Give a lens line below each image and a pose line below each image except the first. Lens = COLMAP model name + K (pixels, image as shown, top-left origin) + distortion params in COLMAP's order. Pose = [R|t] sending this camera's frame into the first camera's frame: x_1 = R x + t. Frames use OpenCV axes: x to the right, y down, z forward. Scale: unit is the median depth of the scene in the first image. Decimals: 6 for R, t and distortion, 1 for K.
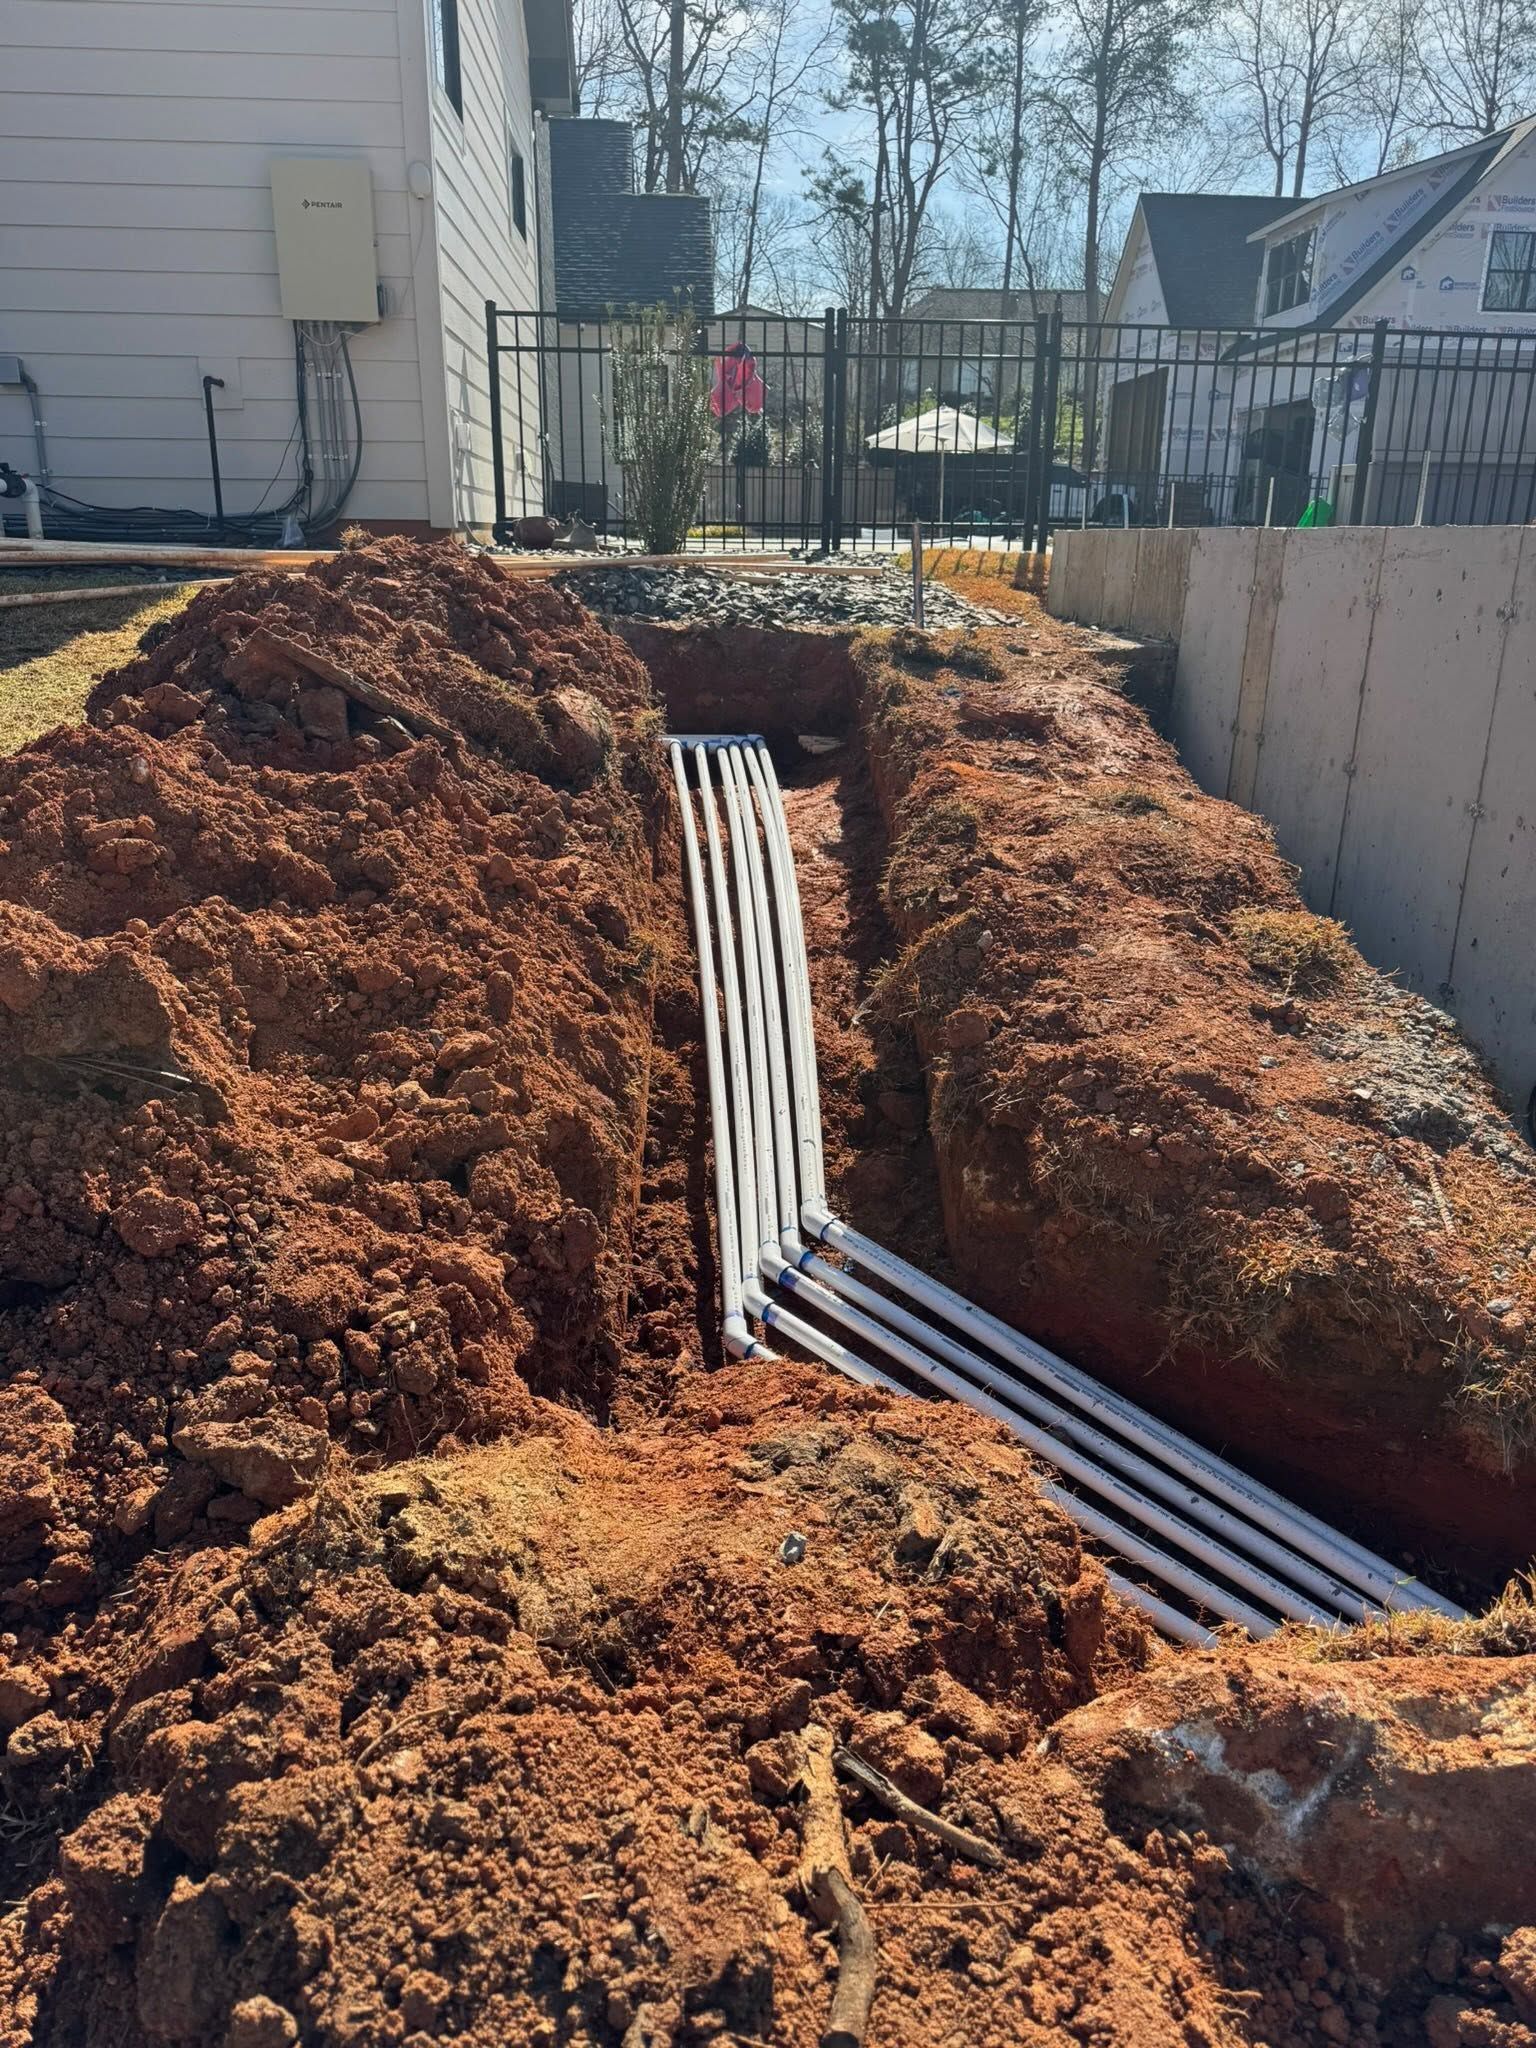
lens RADIAL K [[1418.3, 0, 757.0], [0, 1418.3, 1020.4], [0, 0, 1]] dist [0.009050, -0.017232]
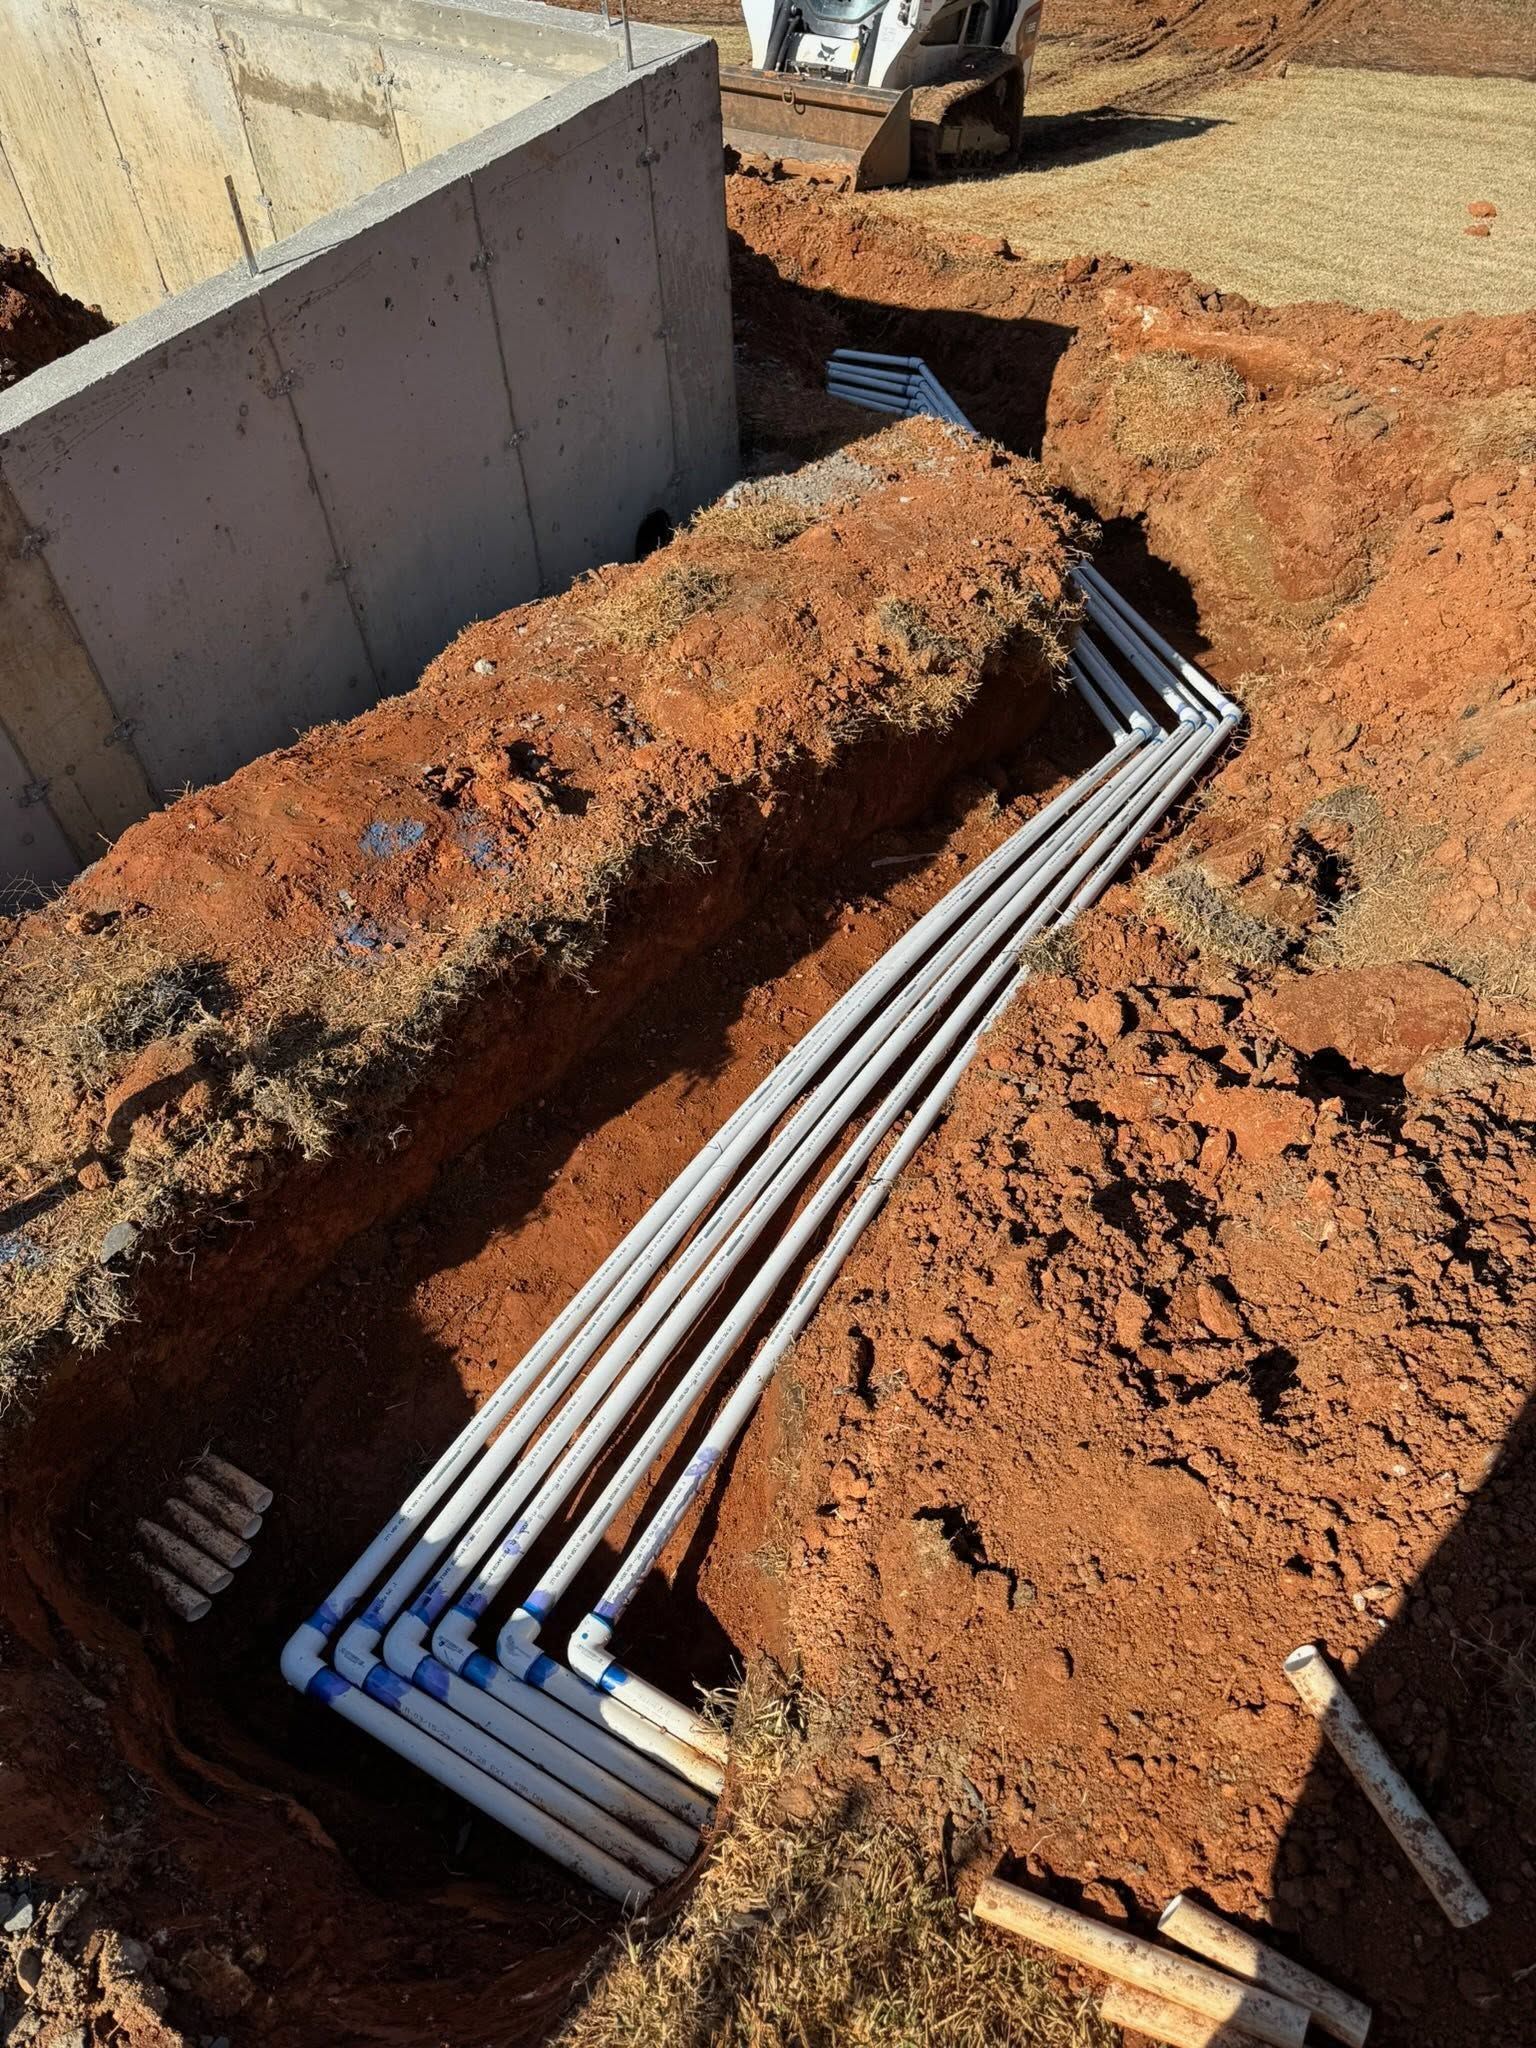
lens RADIAL K [[1418.3, 0, 757.0], [0, 1418.3, 1020.4], [0, 0, 1]] dist [0.009050, -0.017232]
pose [[-0.818806, -0.455010, 0.350032, -0.169432], [0.173692, 0.384800, 0.906510, -0.662320], [-0.547163, 0.803054, -0.236045, 1.071141]]
